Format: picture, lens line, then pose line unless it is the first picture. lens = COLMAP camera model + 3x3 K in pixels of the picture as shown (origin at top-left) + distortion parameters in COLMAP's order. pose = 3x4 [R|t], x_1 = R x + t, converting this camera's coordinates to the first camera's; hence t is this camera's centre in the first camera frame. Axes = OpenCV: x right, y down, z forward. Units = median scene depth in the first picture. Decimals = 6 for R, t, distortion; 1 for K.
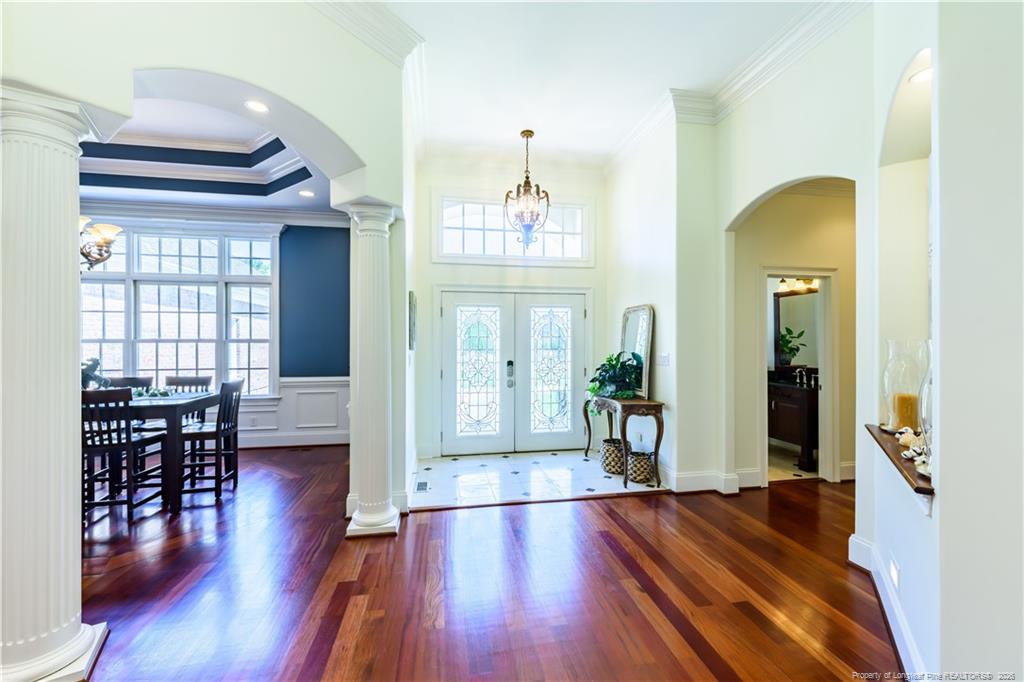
lens RADIAL K [[410.0, 0, 518.9], [0, 410.0, 347.0], [0, 0, 1]] dist [-0.017036, -0.000340]
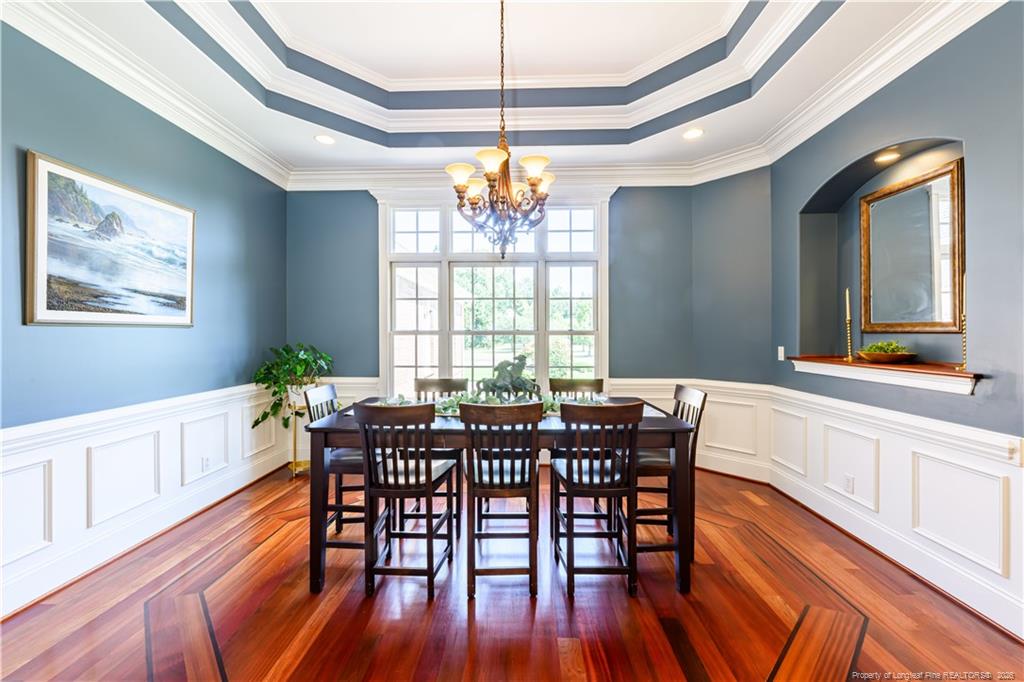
lens RADIAL K [[410.0, 0, 508.4], [0, 410.0, 333.3], [0, 0, 1]] dist [-0.017036, -0.000340]
pose [[0.975585, -0.001878, -0.219615, -0.631950], [0.000561, 0.999981, -0.006059, -0.009757], [0.219622, 0.005788, 0.975568, 0.186692]]
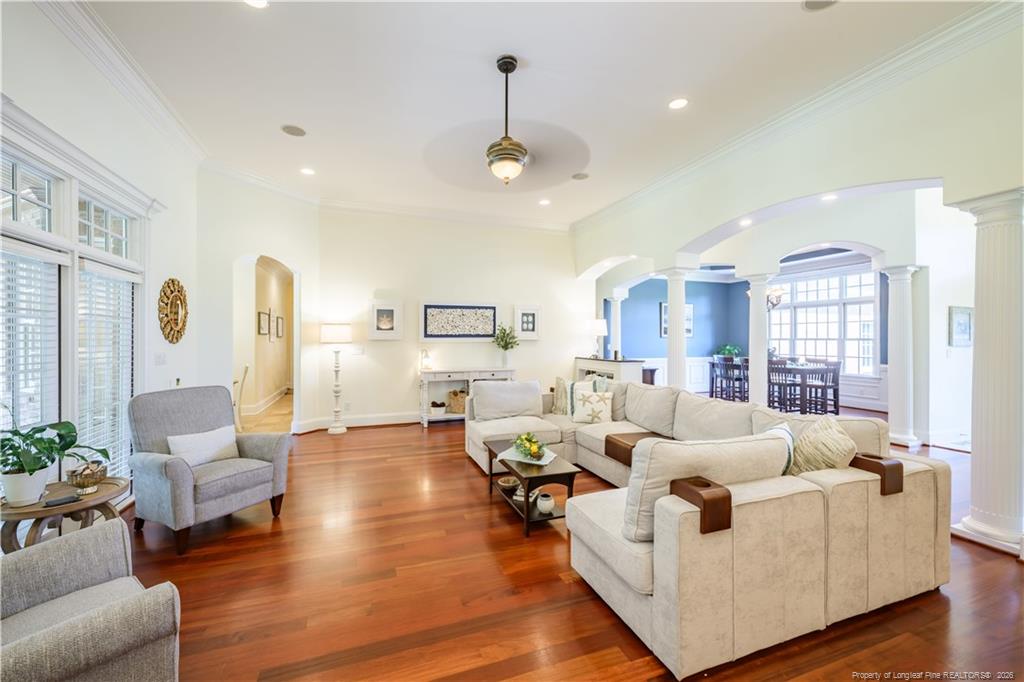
lens RADIAL K [[410.0, 0, 508.7], [0, 410.0, 338.4], [0, 0, 1]] dist [-0.017036, -0.000340]
pose [[0.162468, -0.002935, -0.986709, 0.669798], [-0.005319, 0.999978, -0.003850, -0.005538], [0.986699, 0.005874, 0.162449, -0.592840]]
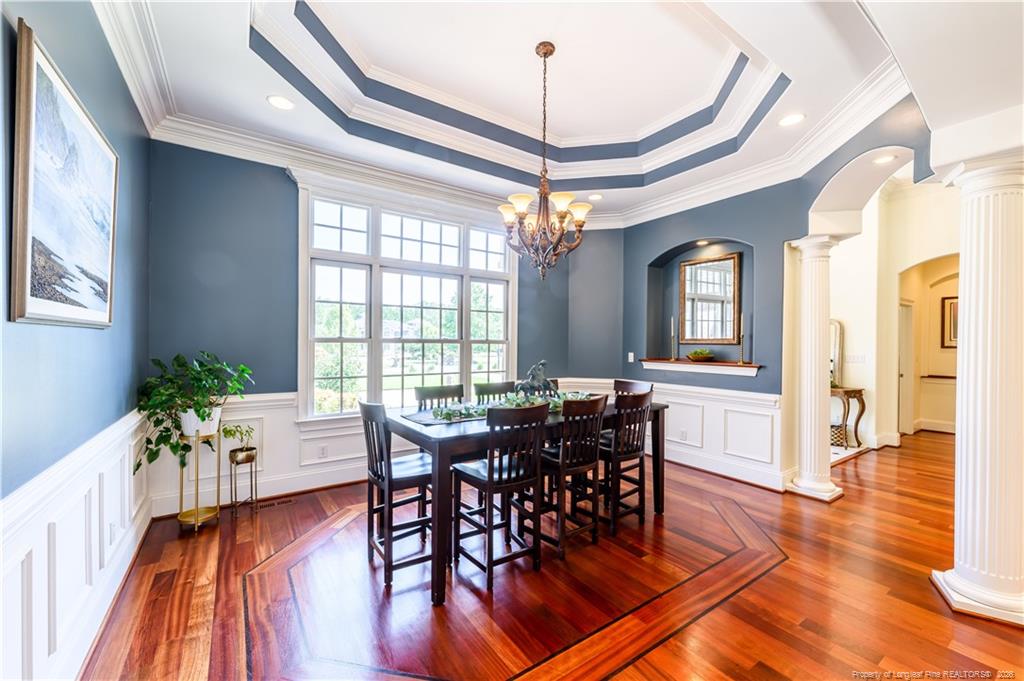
lens RADIAL K [[409.8, 0, 534.3], [0, 409.8, 338.1], [0, 0, 1]] dist [0.000671, 0.000182]
pose [[0.907029, 0.012679, 0.420877, -0.996930], [-0.006020, 0.999835, -0.017145, -0.008890], [-0.421025, 0.013017, 0.906956, 0.128098]]
